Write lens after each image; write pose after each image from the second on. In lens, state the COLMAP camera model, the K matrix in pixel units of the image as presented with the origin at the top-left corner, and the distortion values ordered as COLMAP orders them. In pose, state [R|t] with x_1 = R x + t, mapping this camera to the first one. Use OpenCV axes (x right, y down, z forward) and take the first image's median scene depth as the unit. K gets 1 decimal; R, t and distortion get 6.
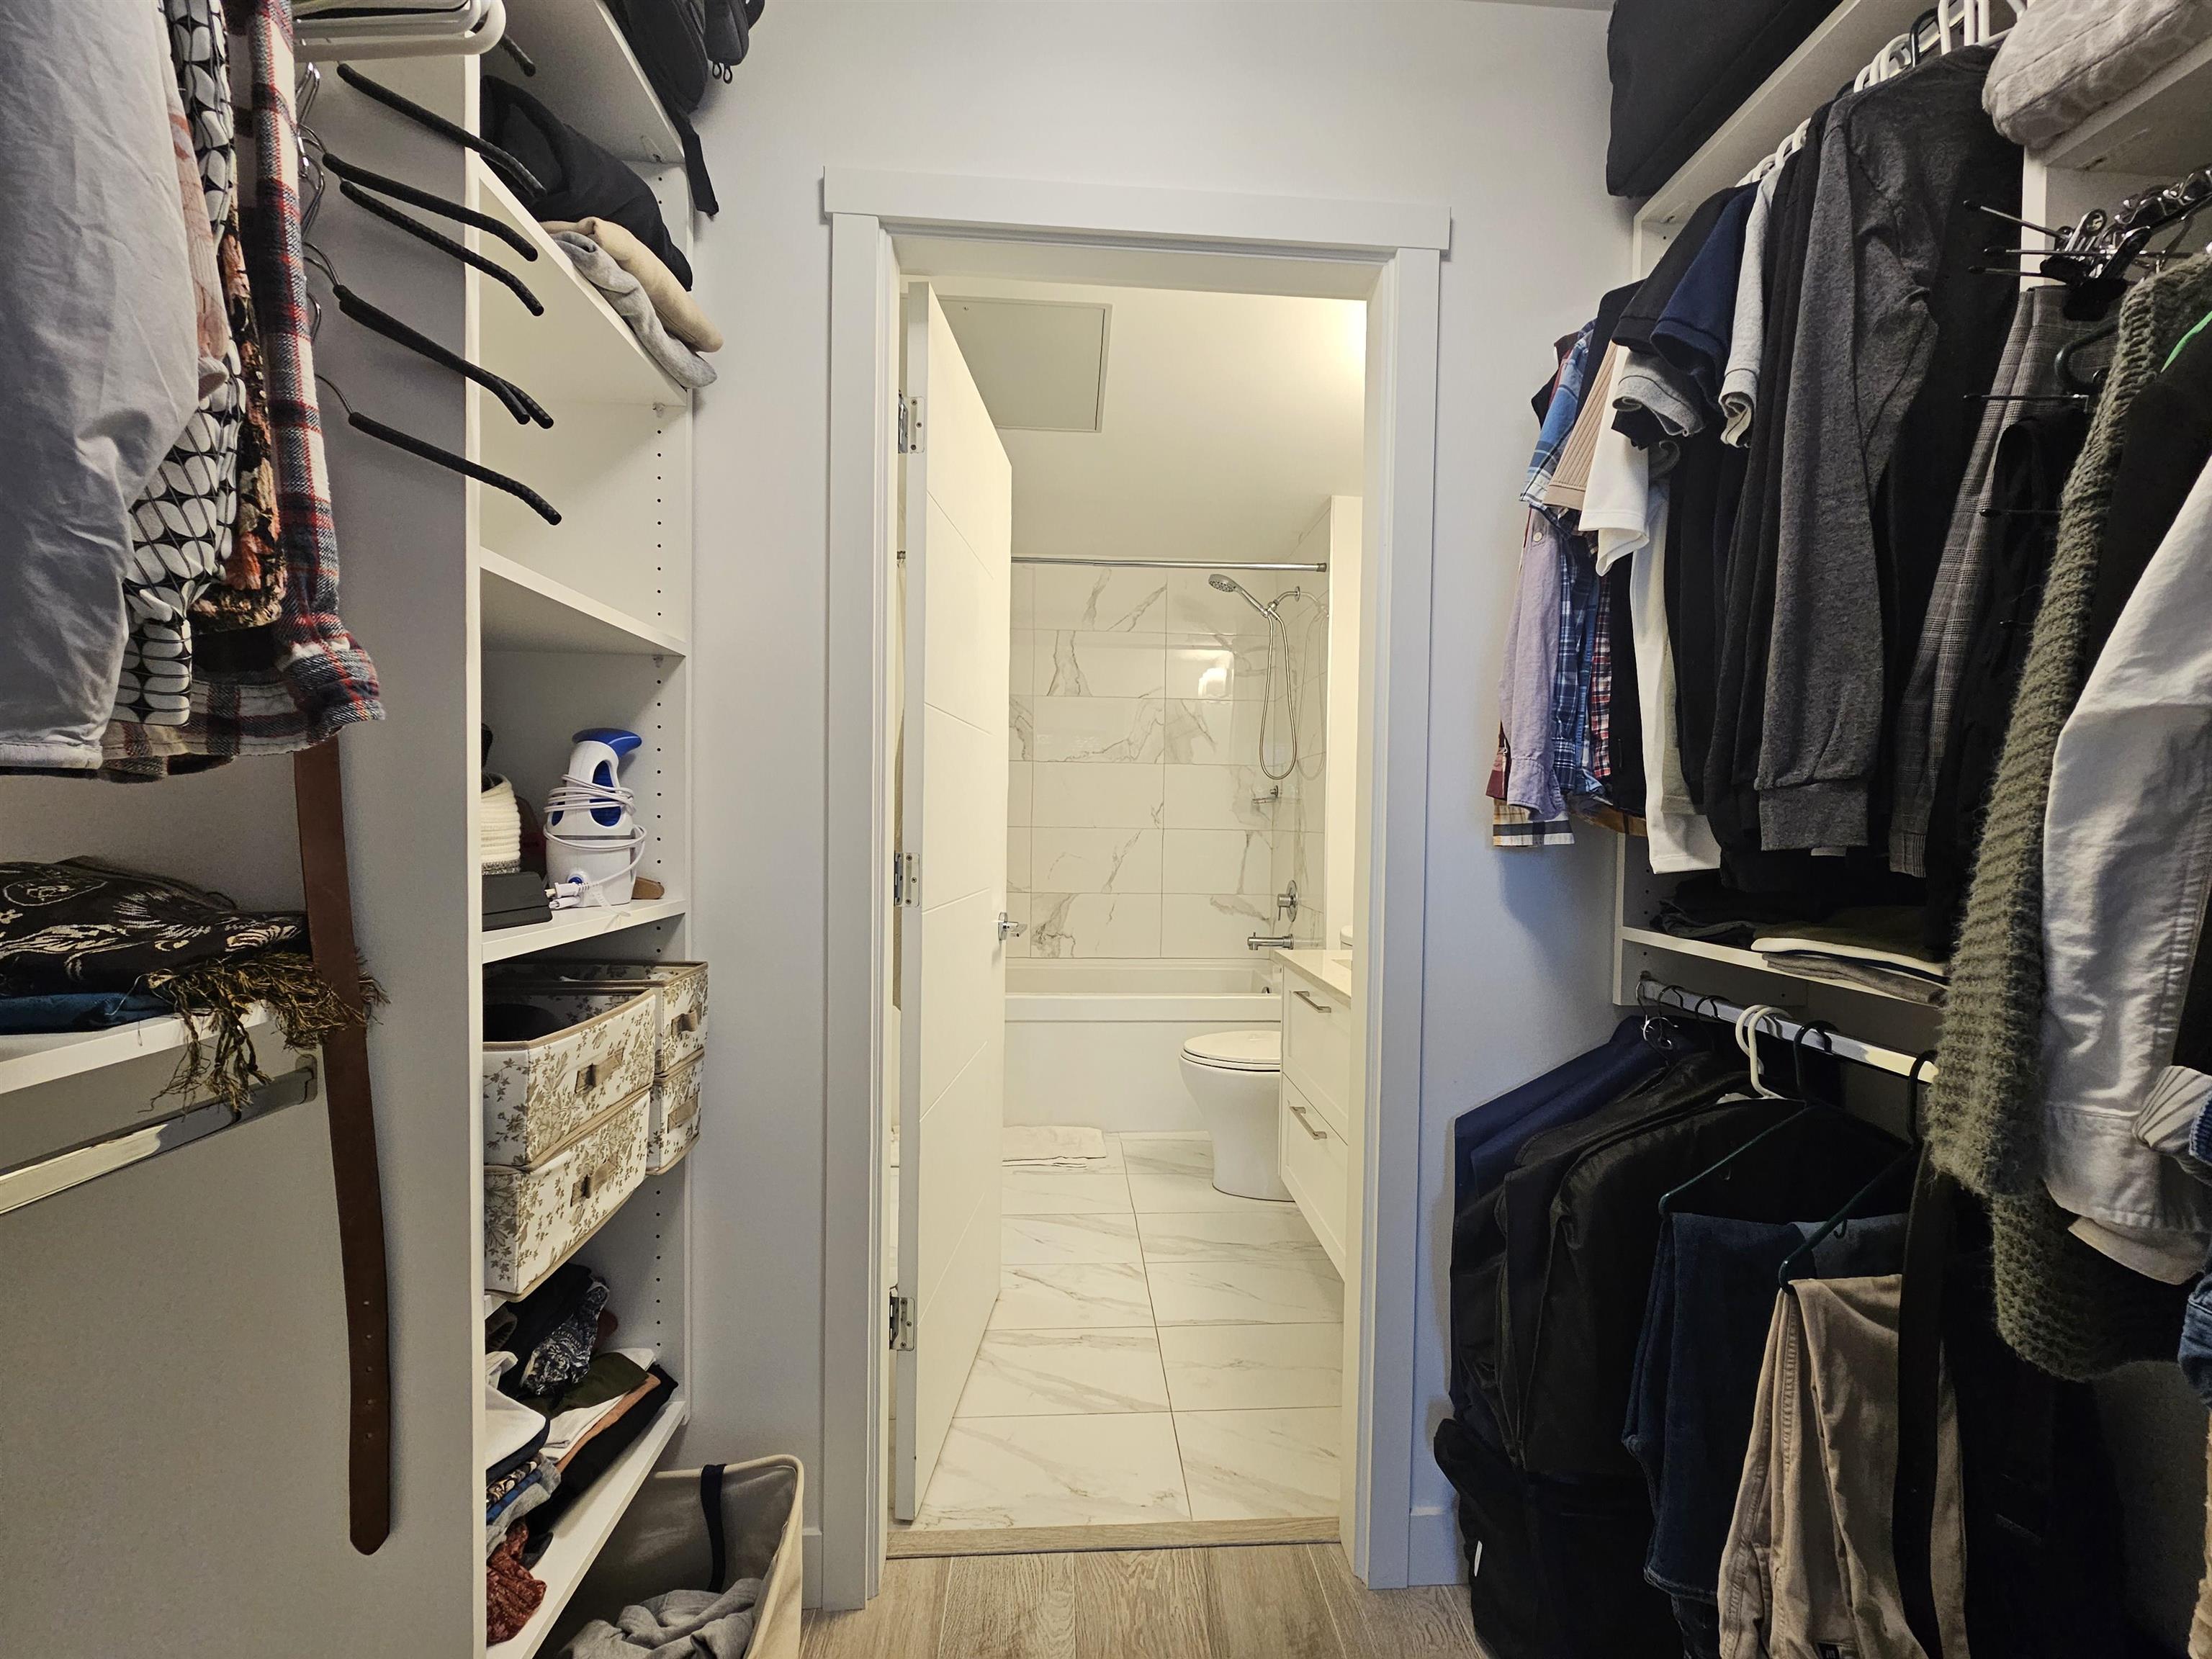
lens RADIAL K [[898.9, 0, 1125.3], [0, 898.9, 832.9], [0, 0, 1]] dist [-0.000121, -0.000969]
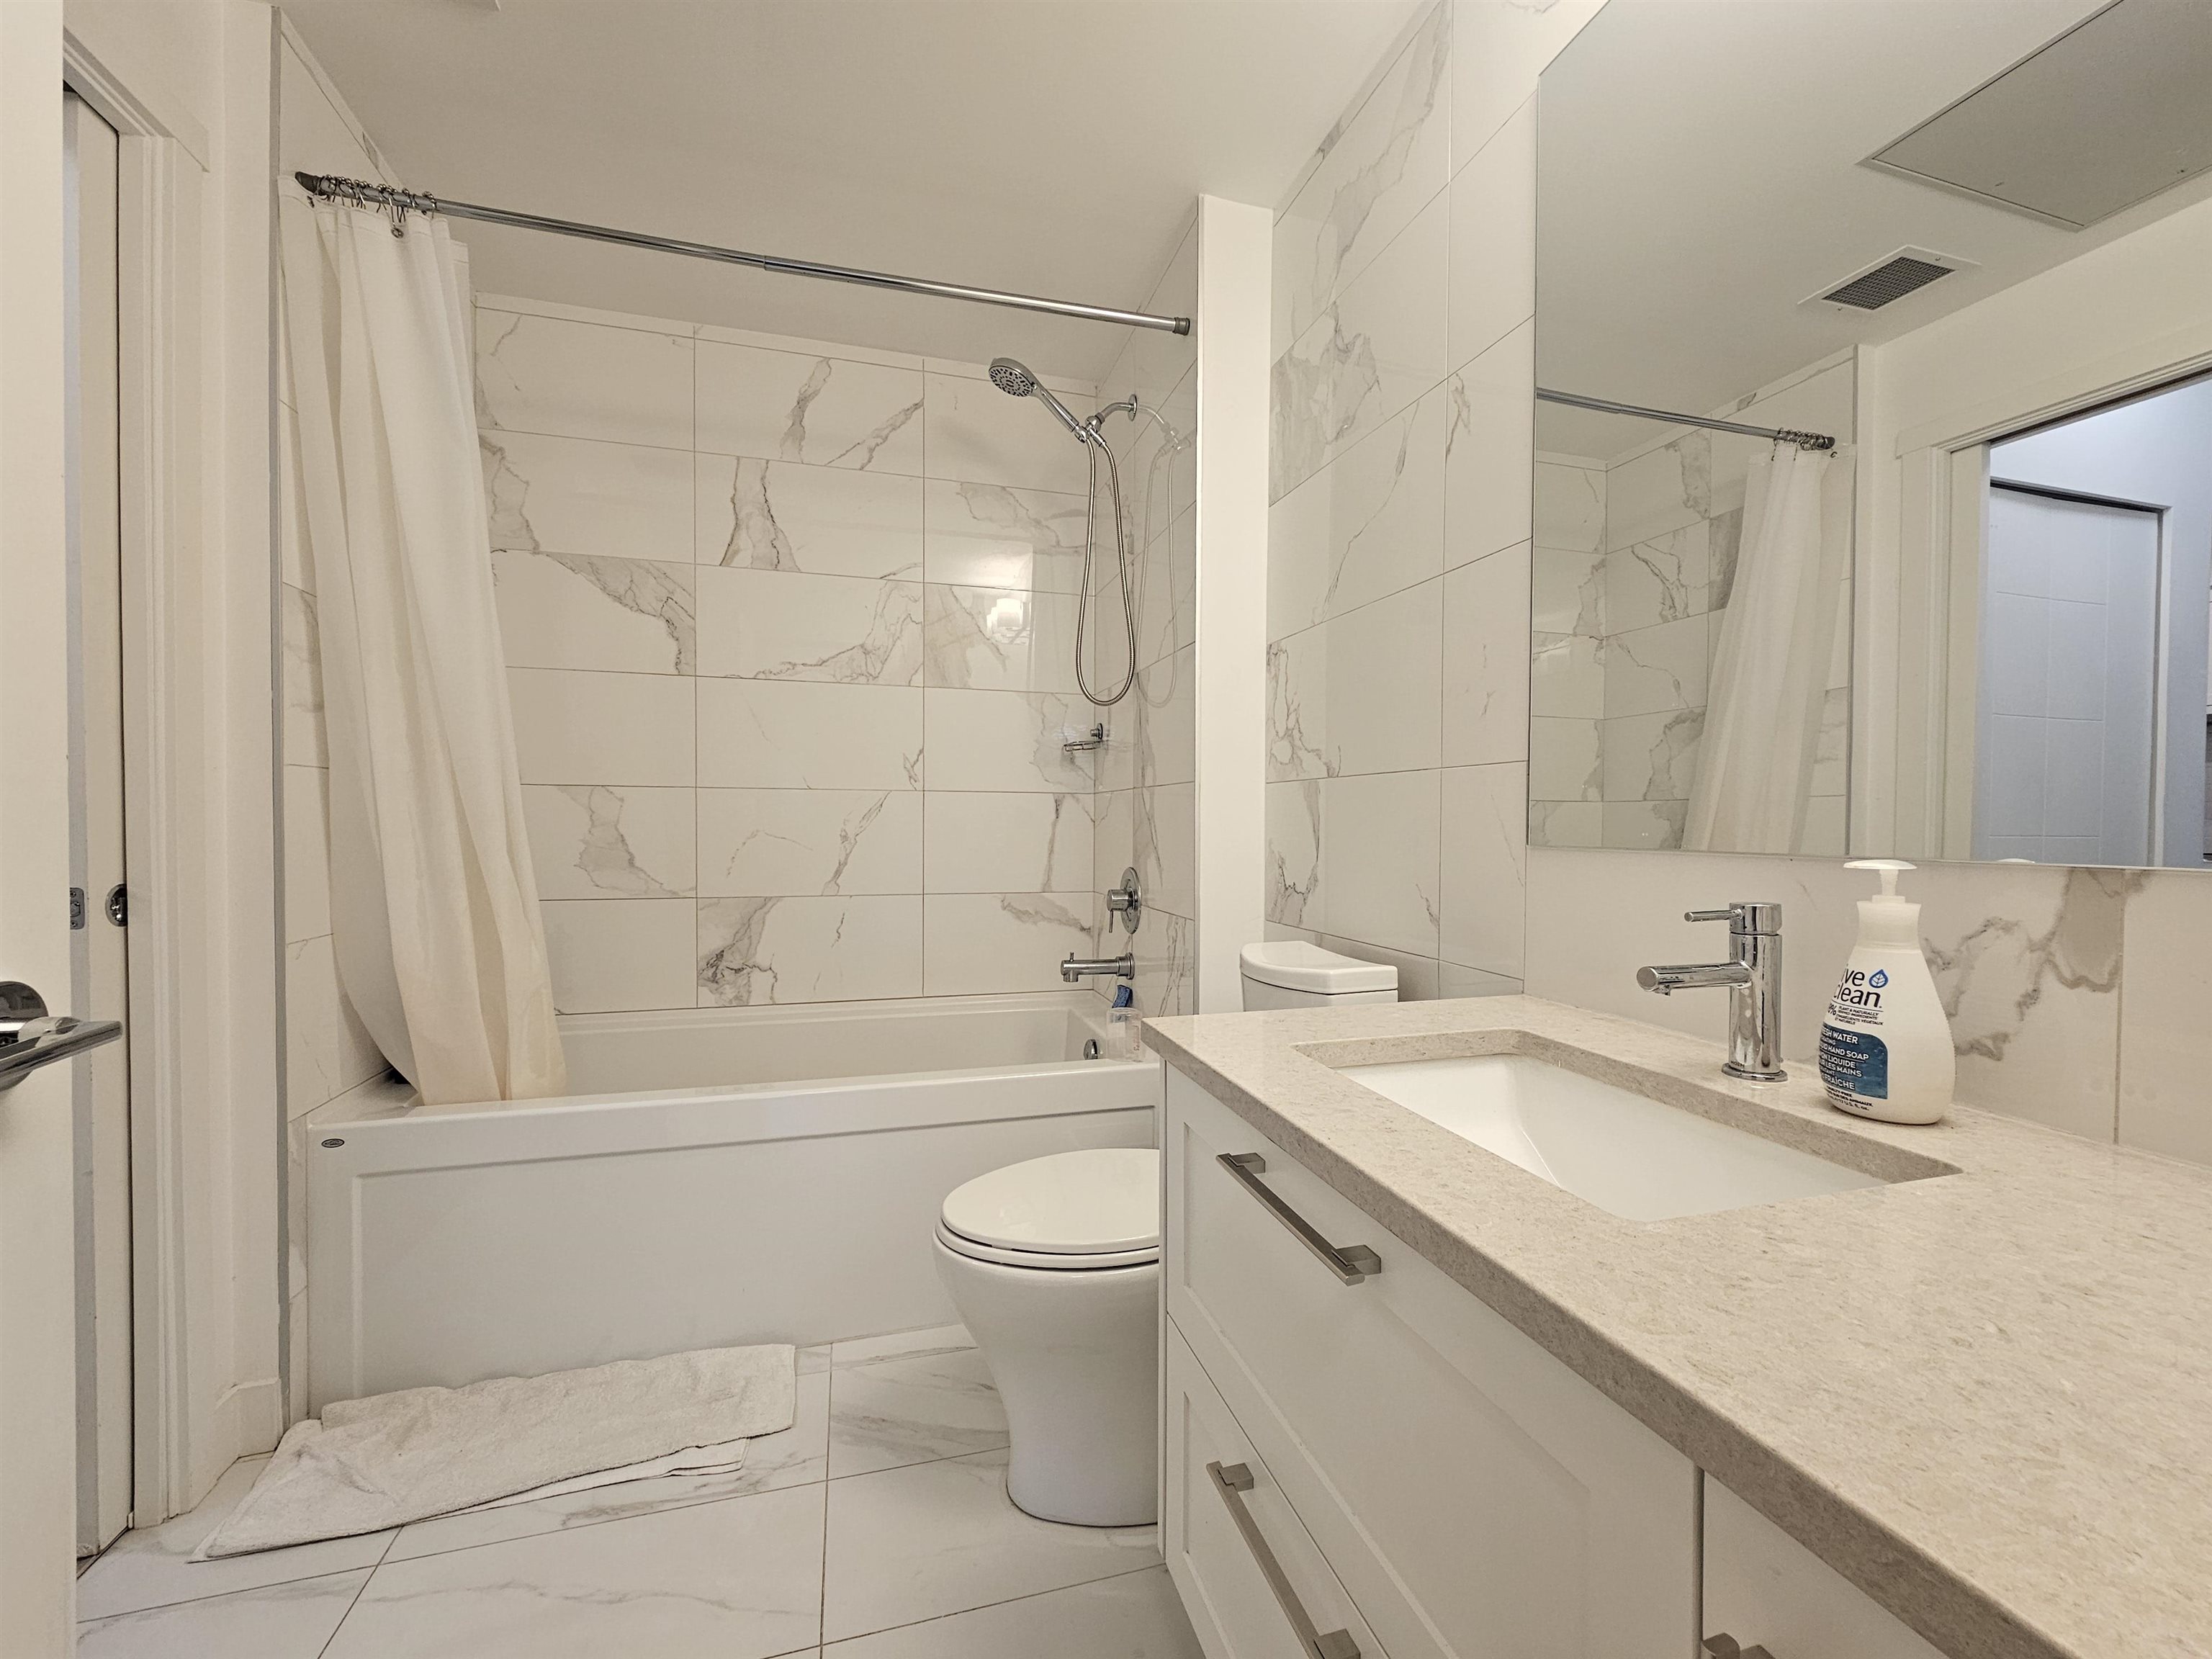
lens RADIAL K [[898.9, 0, 1115.8], [0, 898.9, 836.5], [0, 0, 1]] dist [-0.000121, -0.000969]
pose [[0.977028, -0.013188, 0.212705, 0.041210], [0.011843, 0.999901, 0.007599, 0.025408], [-0.212784, -0.004905, 0.977087, 0.375775]]
